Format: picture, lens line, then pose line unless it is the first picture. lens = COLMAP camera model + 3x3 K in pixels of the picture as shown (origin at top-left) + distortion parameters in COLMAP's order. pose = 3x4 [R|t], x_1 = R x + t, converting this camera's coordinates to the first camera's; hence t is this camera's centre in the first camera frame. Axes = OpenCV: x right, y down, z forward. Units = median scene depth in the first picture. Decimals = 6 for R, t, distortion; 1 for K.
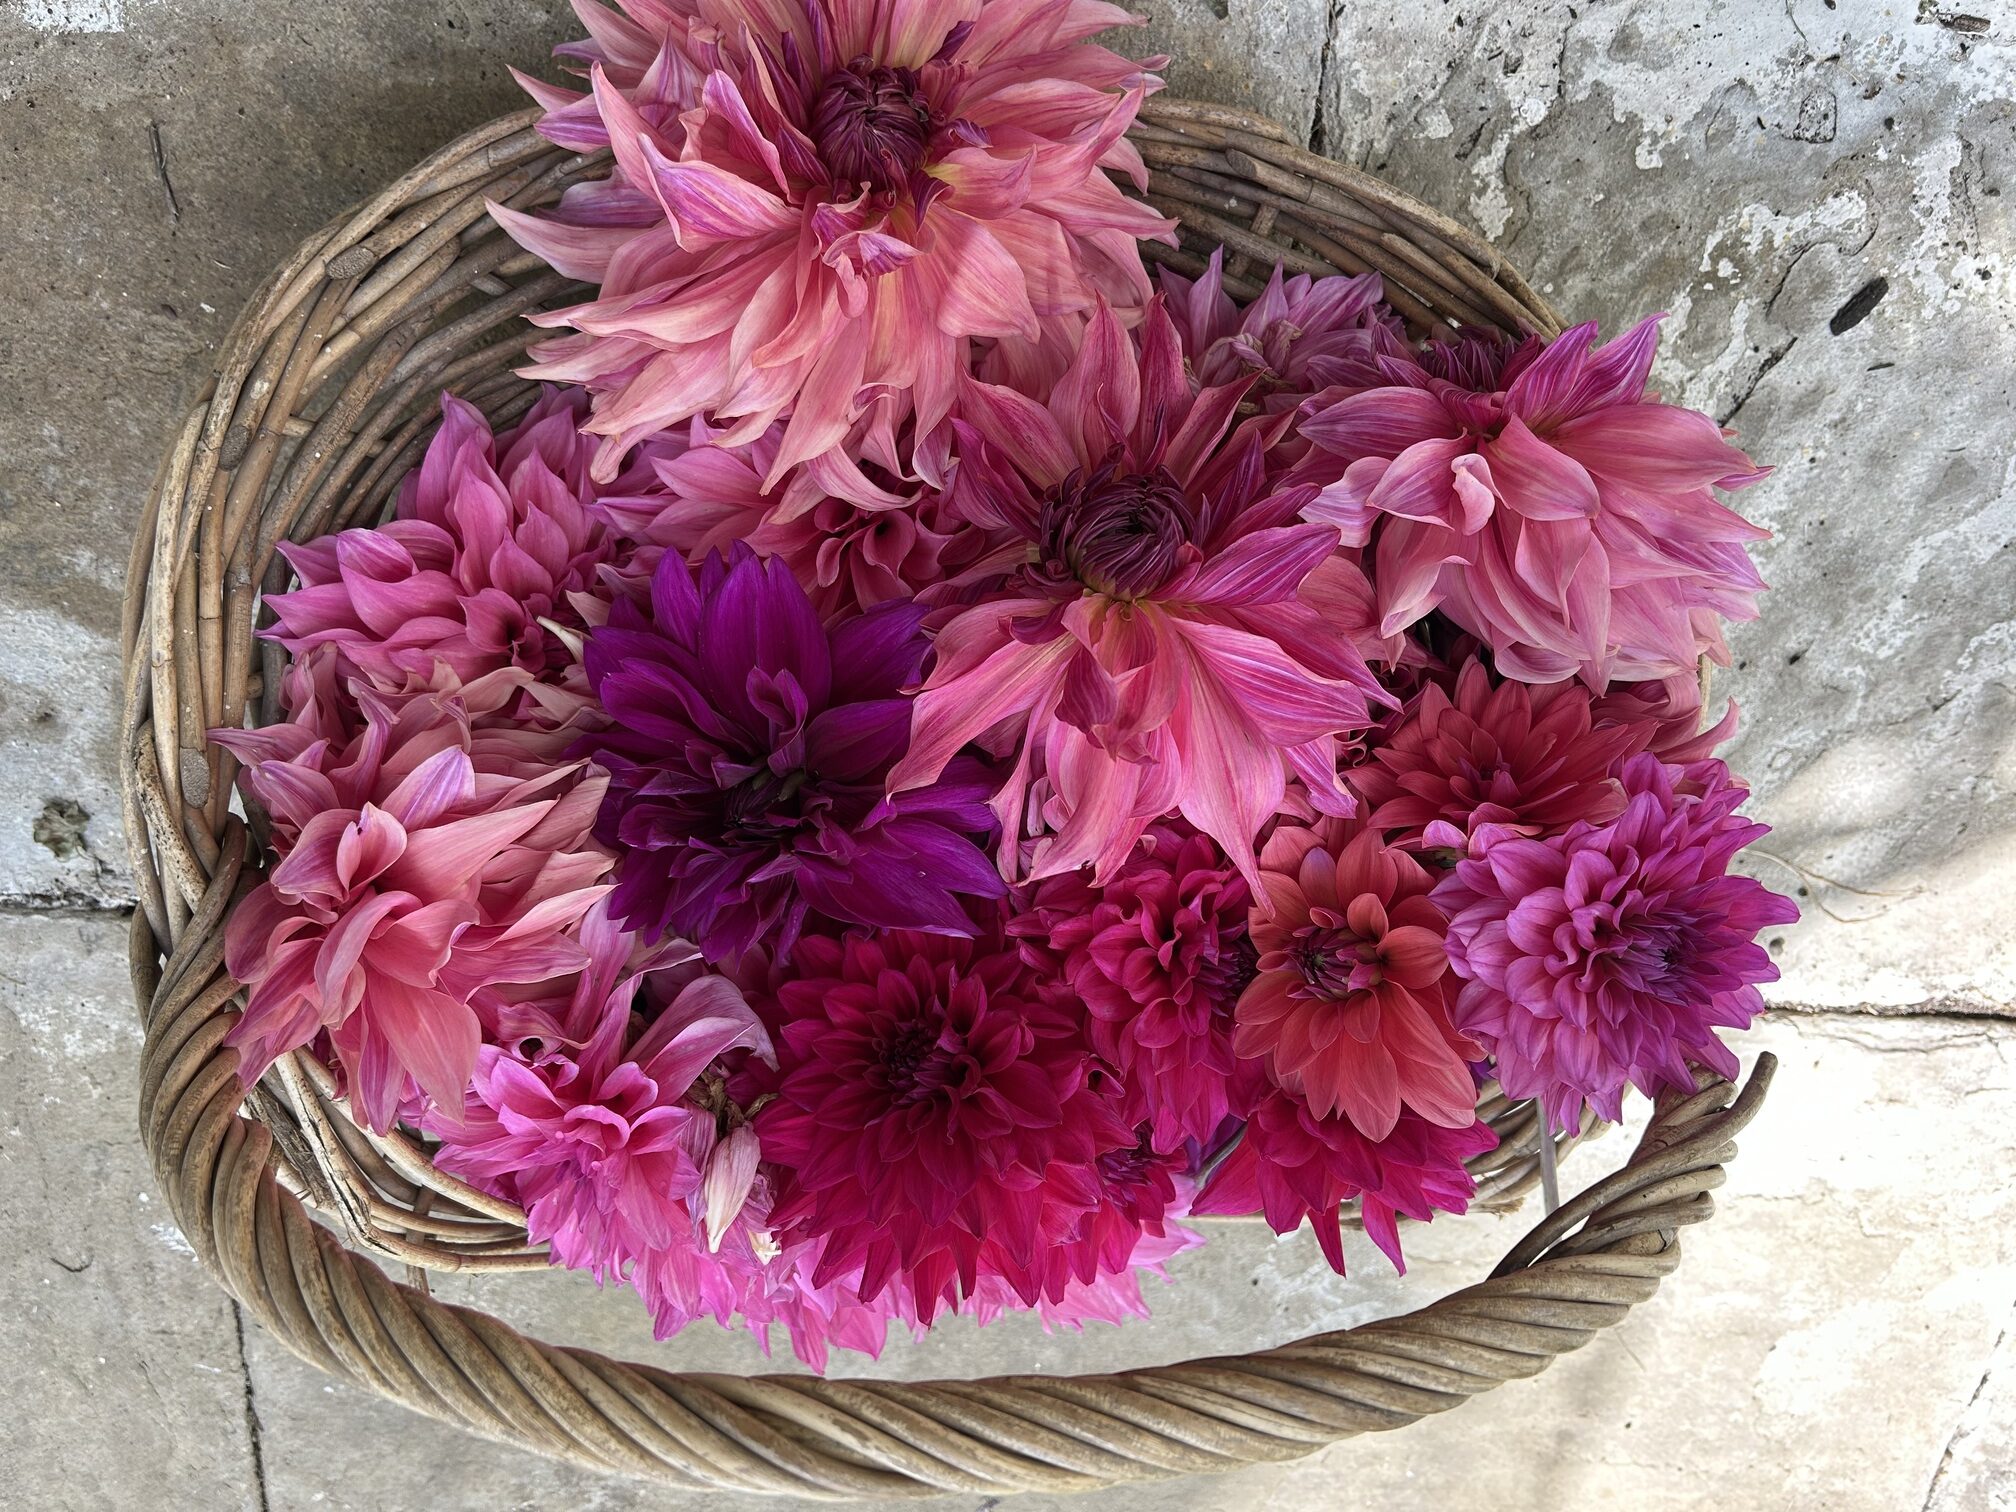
lens RADIAL K [[1639.8, 0, 1020.5], [0, 1639.8, 755.2], [0, 0, 1]] dist [-0.008586, -0.002561]
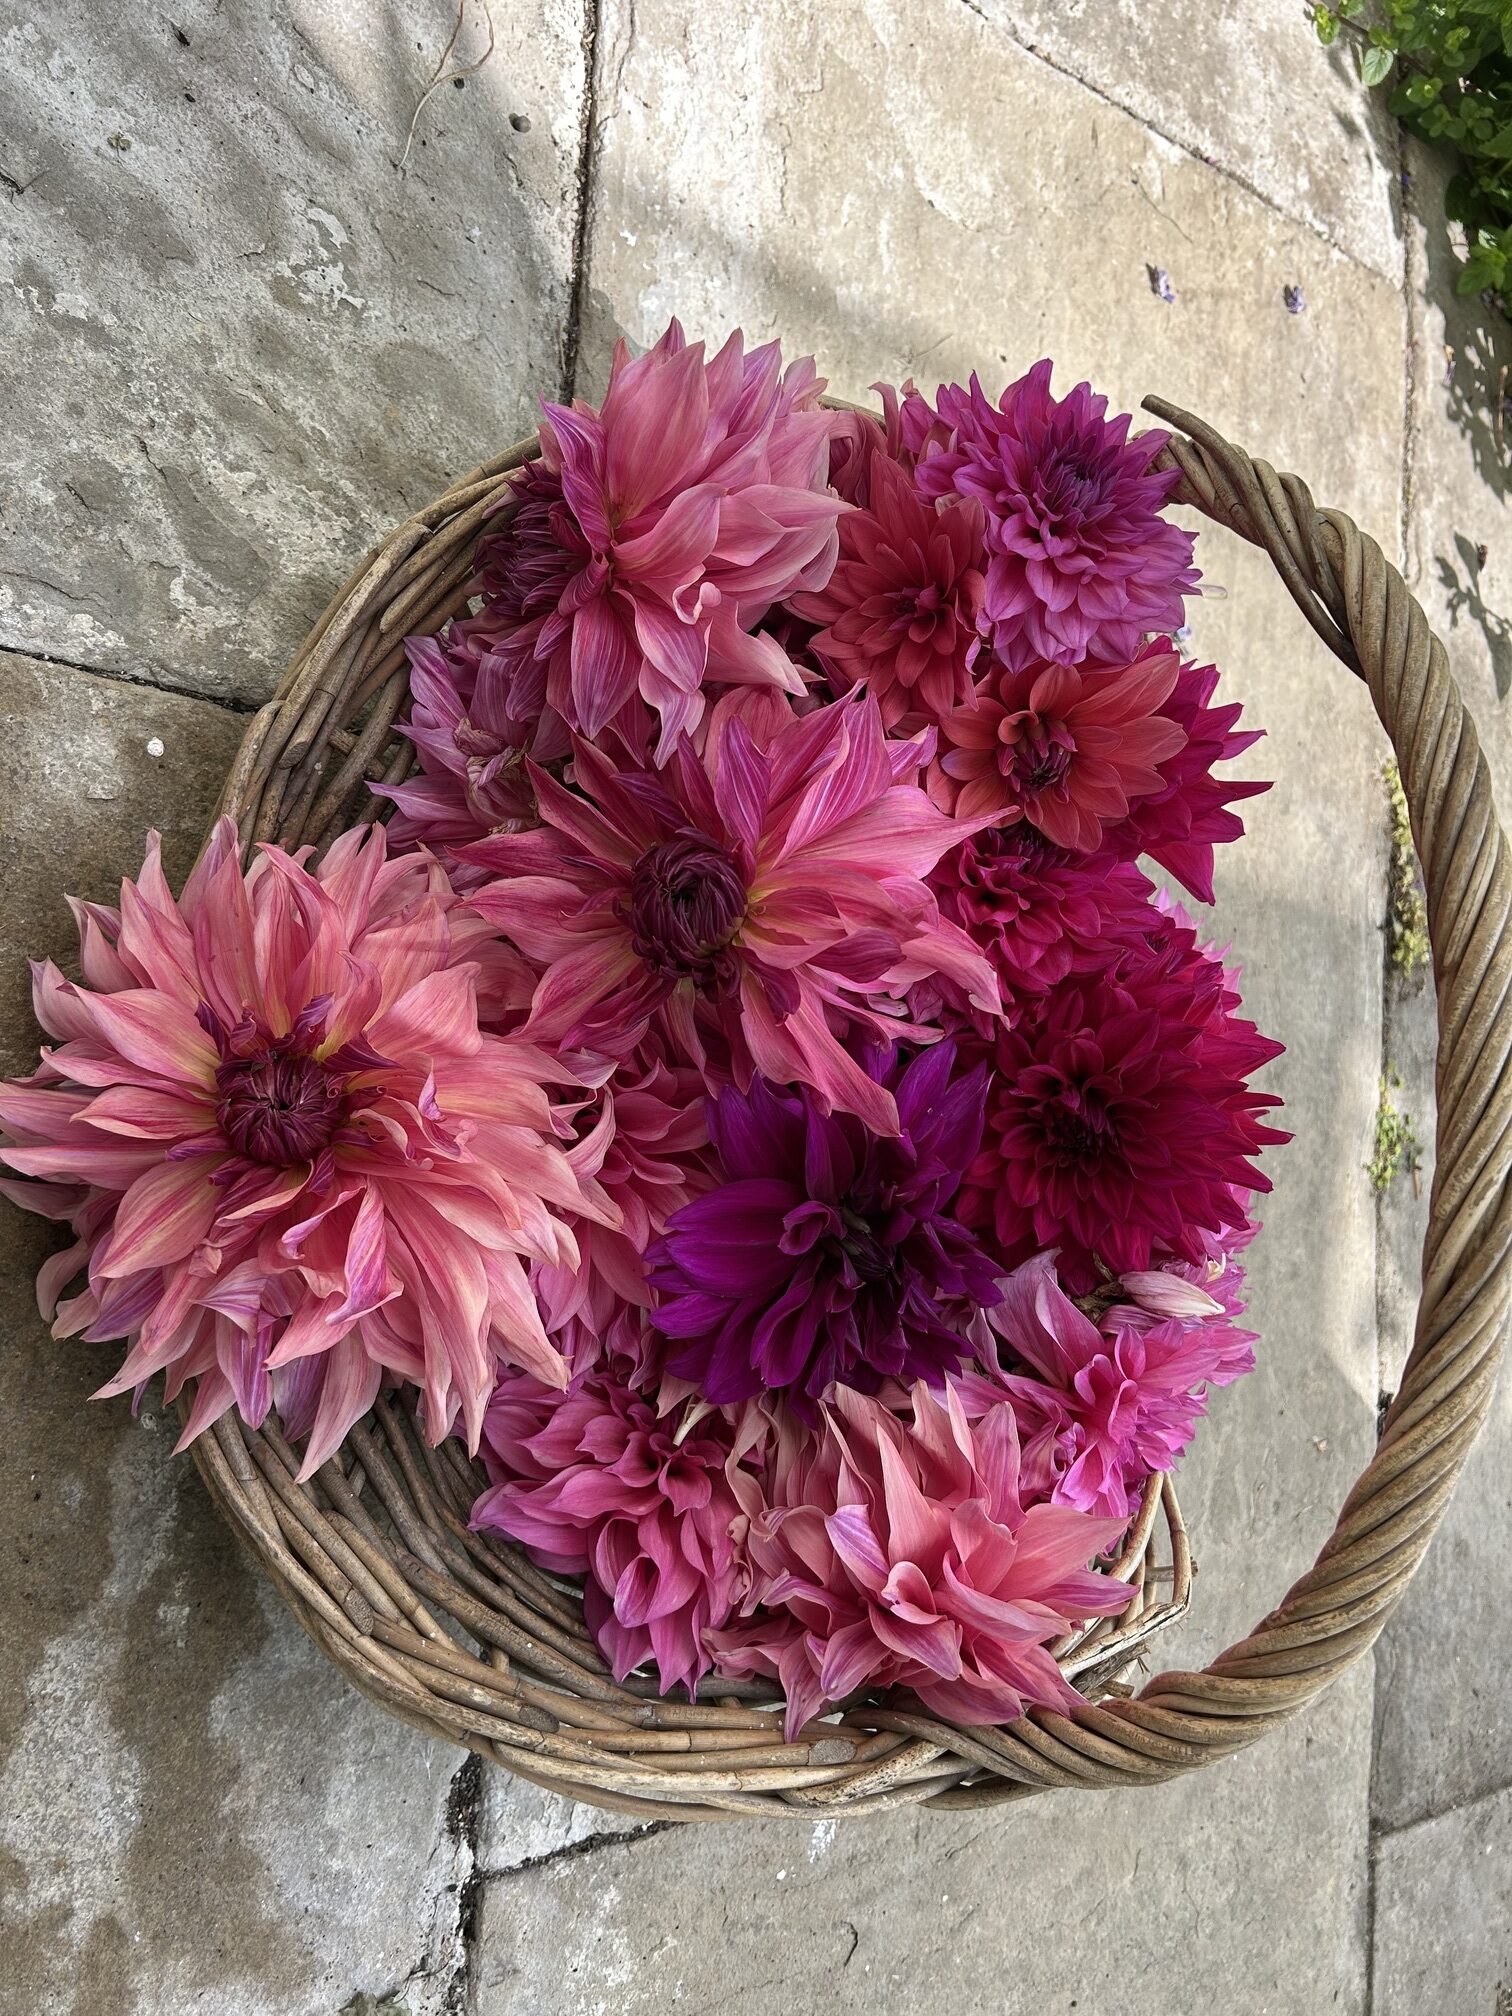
lens RADIAL K [[1639.8, 0, 756.0], [0, 1639.8, 1008.0], [0, 0, 1]] dist [-0.008586, -0.002561]
pose [[0.082679, -0.996152, 0.029077, -0.034020], [0.971387, 0.087073, 0.220964, -0.321730], [-0.222646, 0.009975, 0.974848, -0.082973]]
